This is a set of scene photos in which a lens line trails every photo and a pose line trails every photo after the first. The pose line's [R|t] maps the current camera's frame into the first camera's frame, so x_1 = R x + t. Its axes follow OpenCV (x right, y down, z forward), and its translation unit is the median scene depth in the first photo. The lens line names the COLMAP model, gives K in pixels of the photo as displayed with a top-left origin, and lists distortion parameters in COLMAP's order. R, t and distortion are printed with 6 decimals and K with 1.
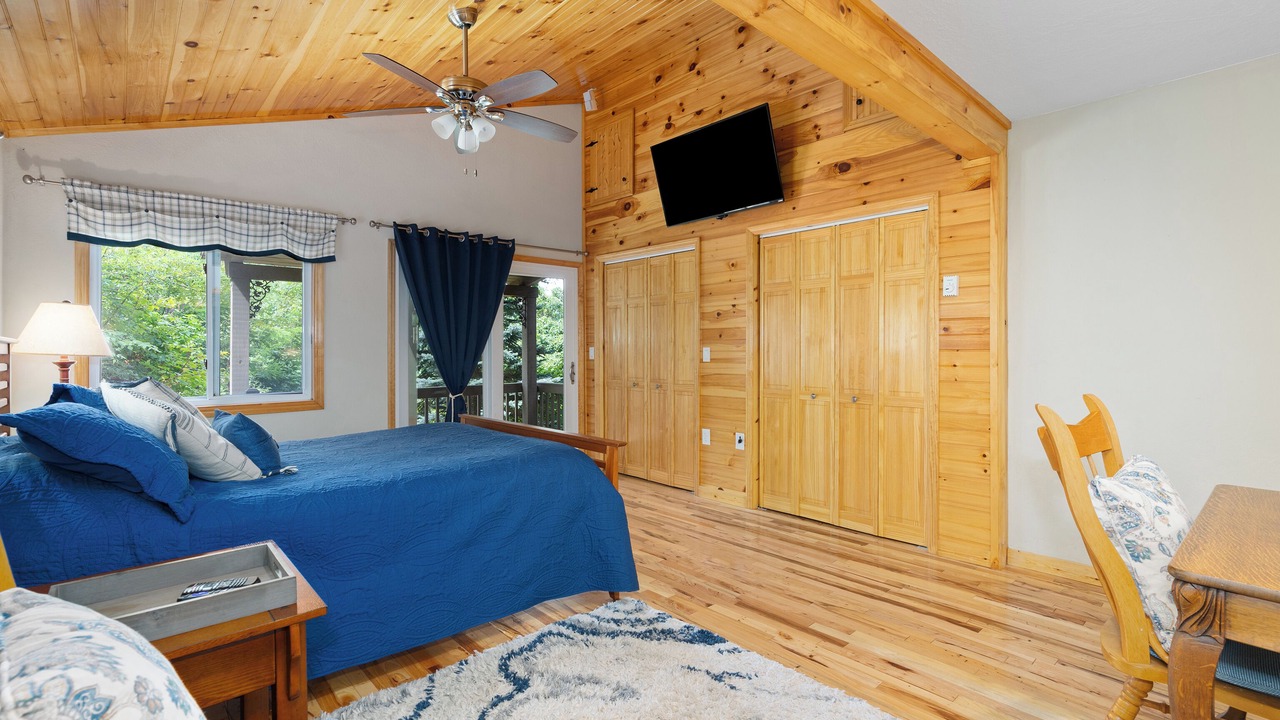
lens RADIAL K [[578.8, 0, 637.2], [0, 578.8, 355.8], [0, 0, 1]] dist [-0.002305, 0.000856]
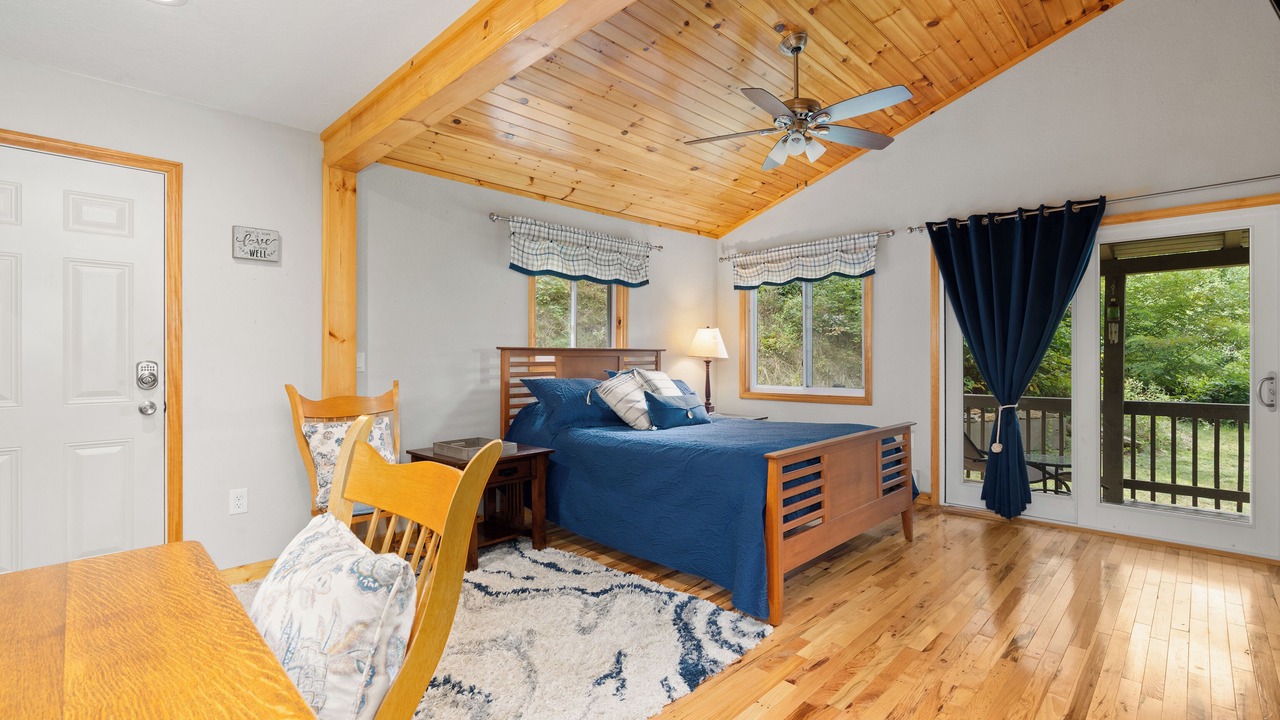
lens RADIAL K [[578.8, 0, 637.1], [0, 578.8, 358.0], [0, 0, 1]] dist [-0.002305, 0.000856]
pose [[0.058851, 0.002003, -0.998265, 0.837056], [-0.007351, 0.999972, 0.001573, 0.000997], [0.998240, 0.007246, 0.058864, 0.711199]]
